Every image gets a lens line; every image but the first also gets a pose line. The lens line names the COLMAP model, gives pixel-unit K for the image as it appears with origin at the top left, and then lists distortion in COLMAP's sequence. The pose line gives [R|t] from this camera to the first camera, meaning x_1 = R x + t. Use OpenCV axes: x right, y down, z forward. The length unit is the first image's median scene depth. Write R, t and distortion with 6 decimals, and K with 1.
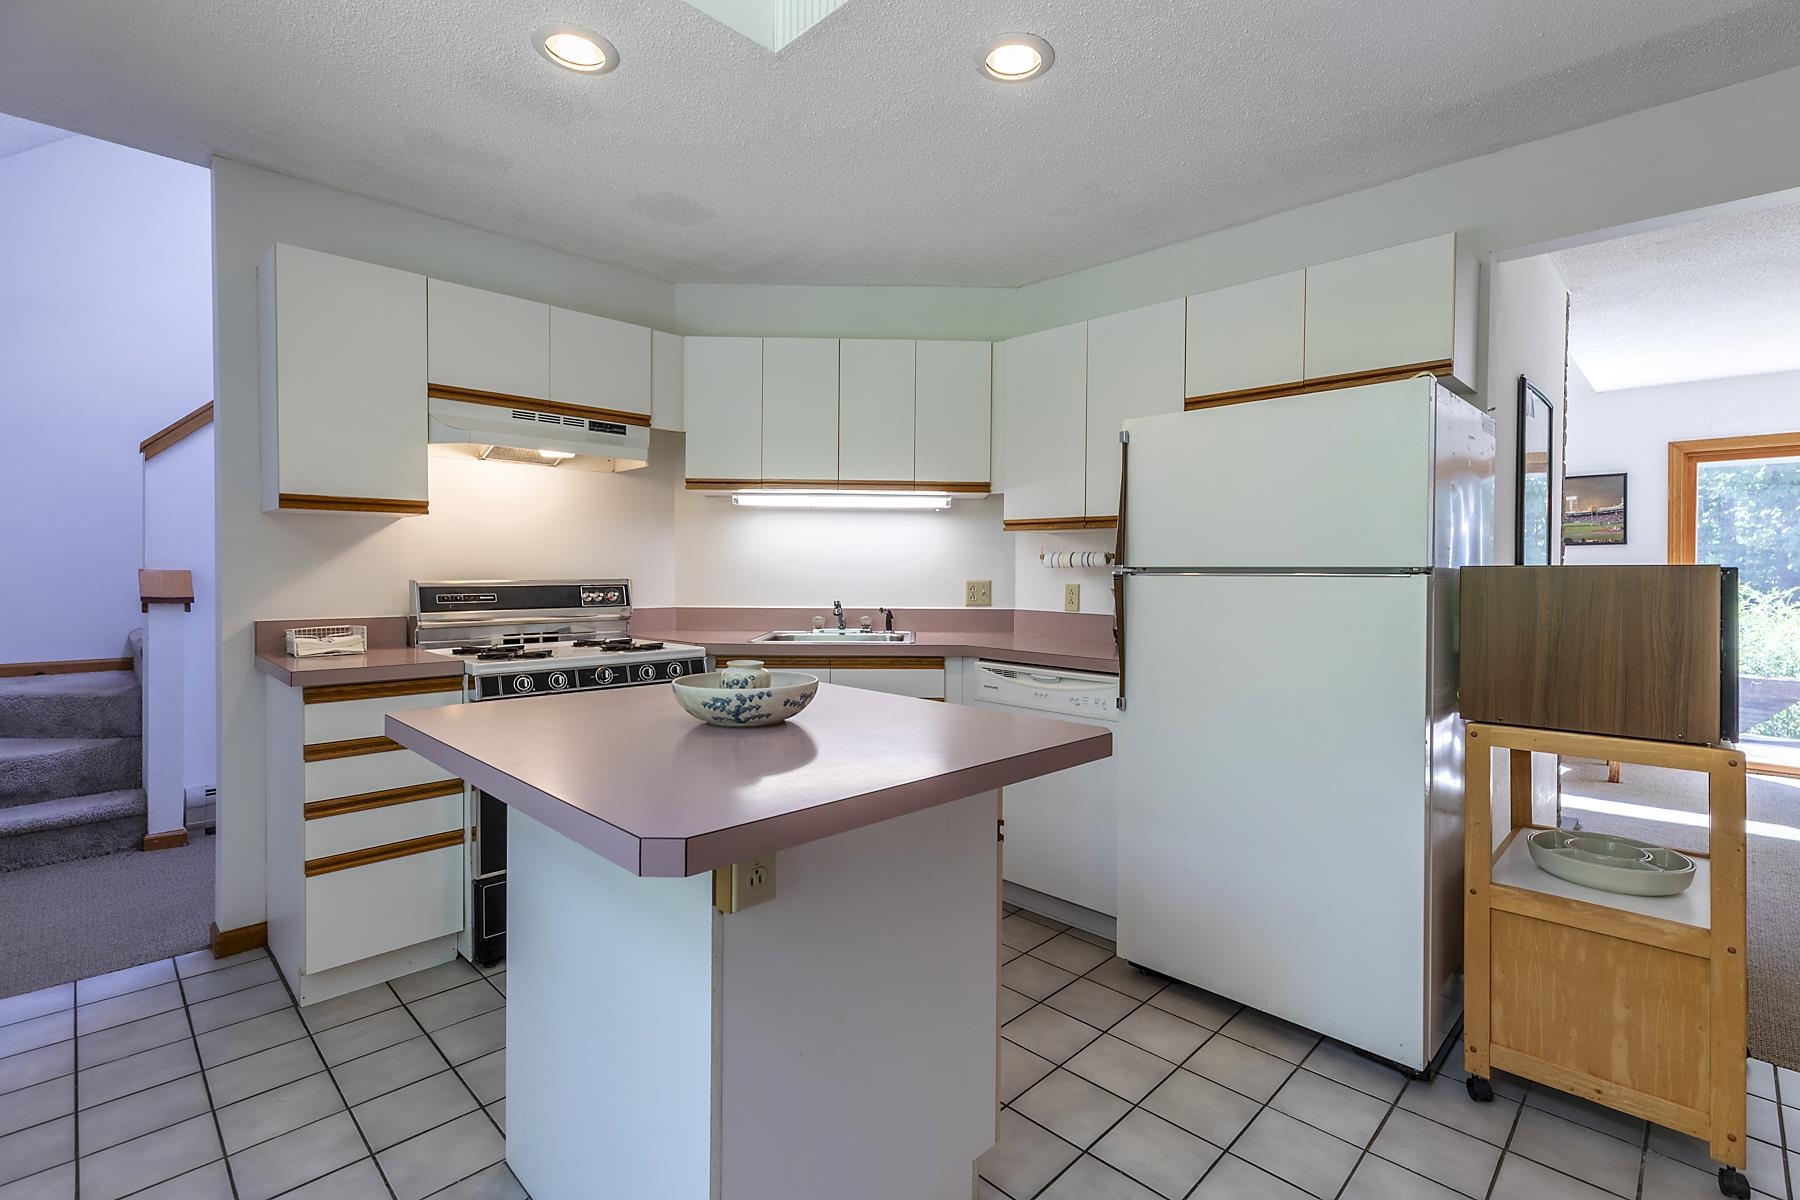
lens RADIAL K [[818.0, 0, 918.2], [0, 818.0, 584.1], [0, 0, 1]] dist [0.003805, -0.000452]
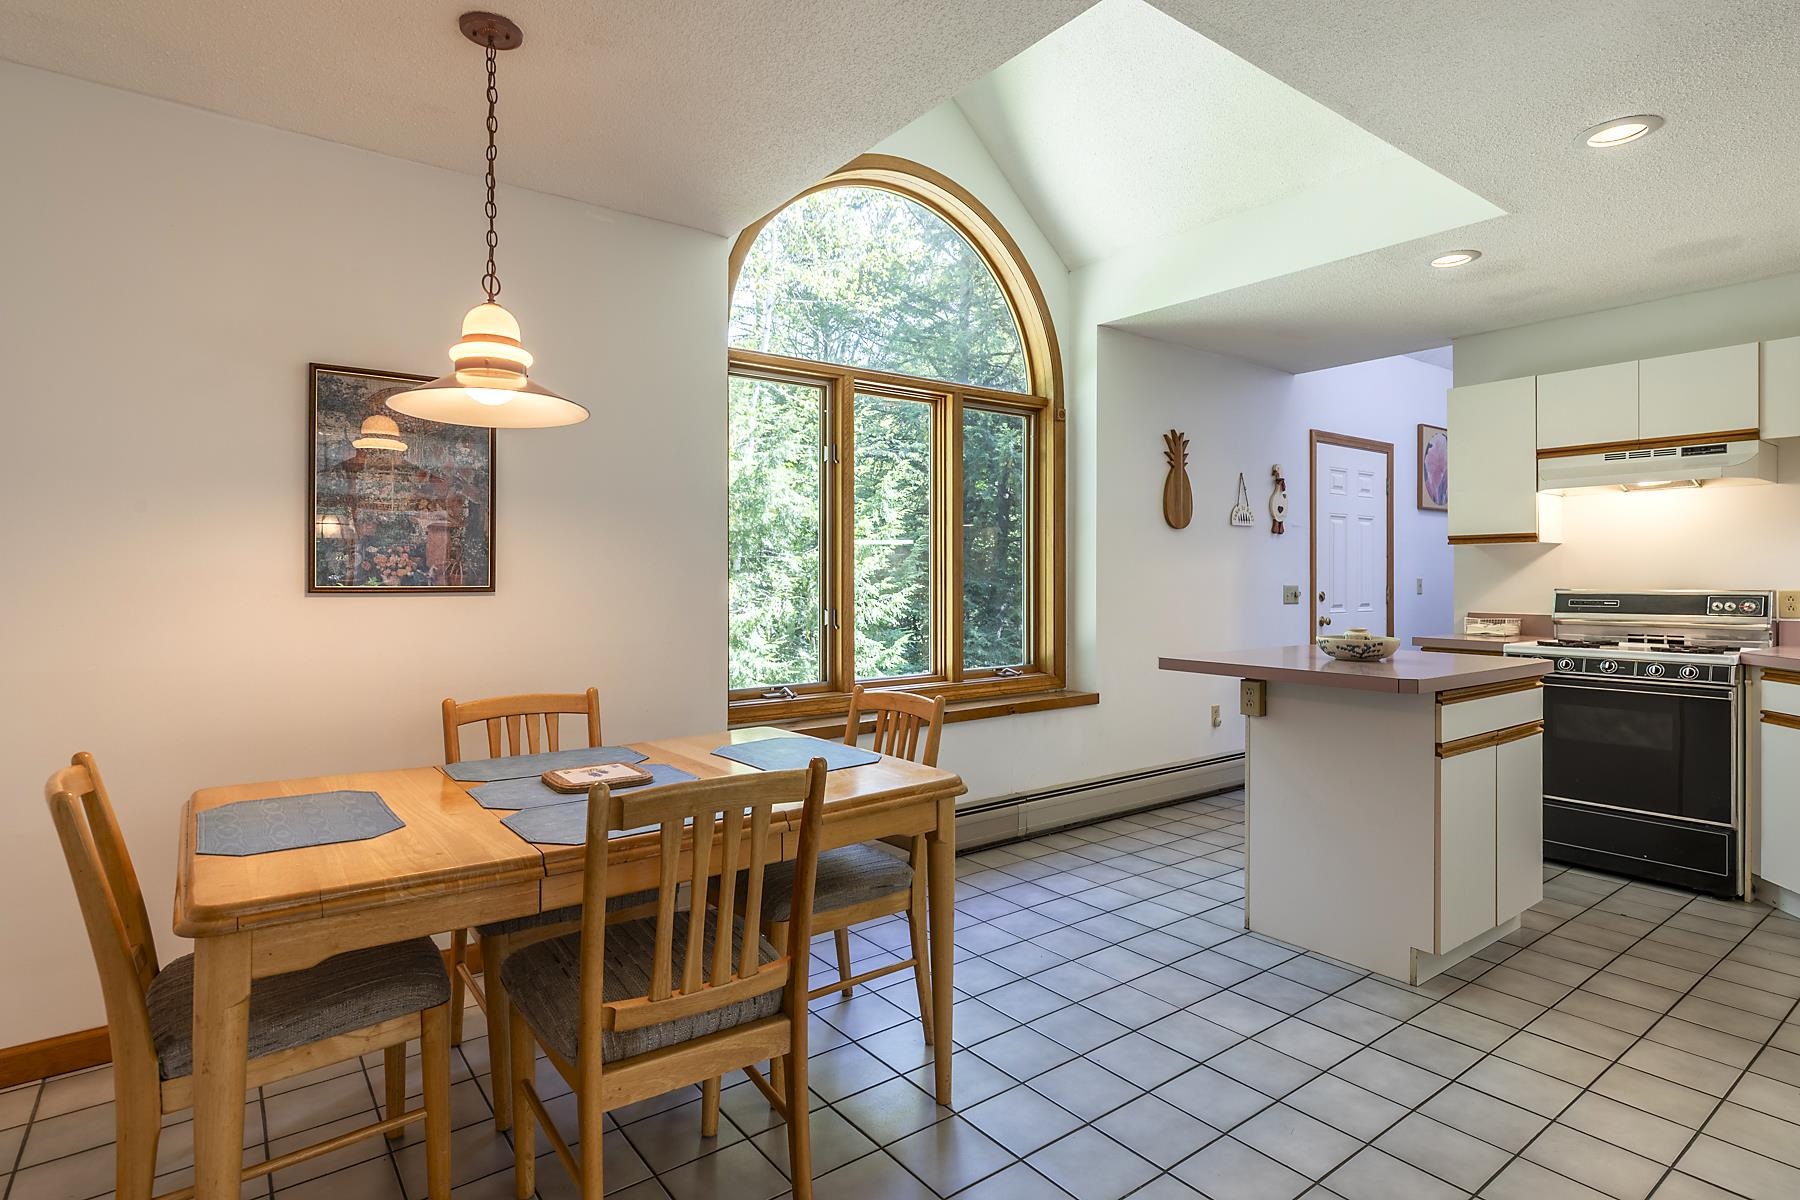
lens RADIAL K [[916.1, 0, 917.7], [0, 916.1, 576.6], [0, 0, 1]] dist [-0.006978, 0.003819]
pose [[-0.134732, -0.007939, -0.990850, 0.977182], [-0.019911, 0.999788, -0.005303, 0.004267], [0.990682, 0.019015, -0.134861, 0.134316]]
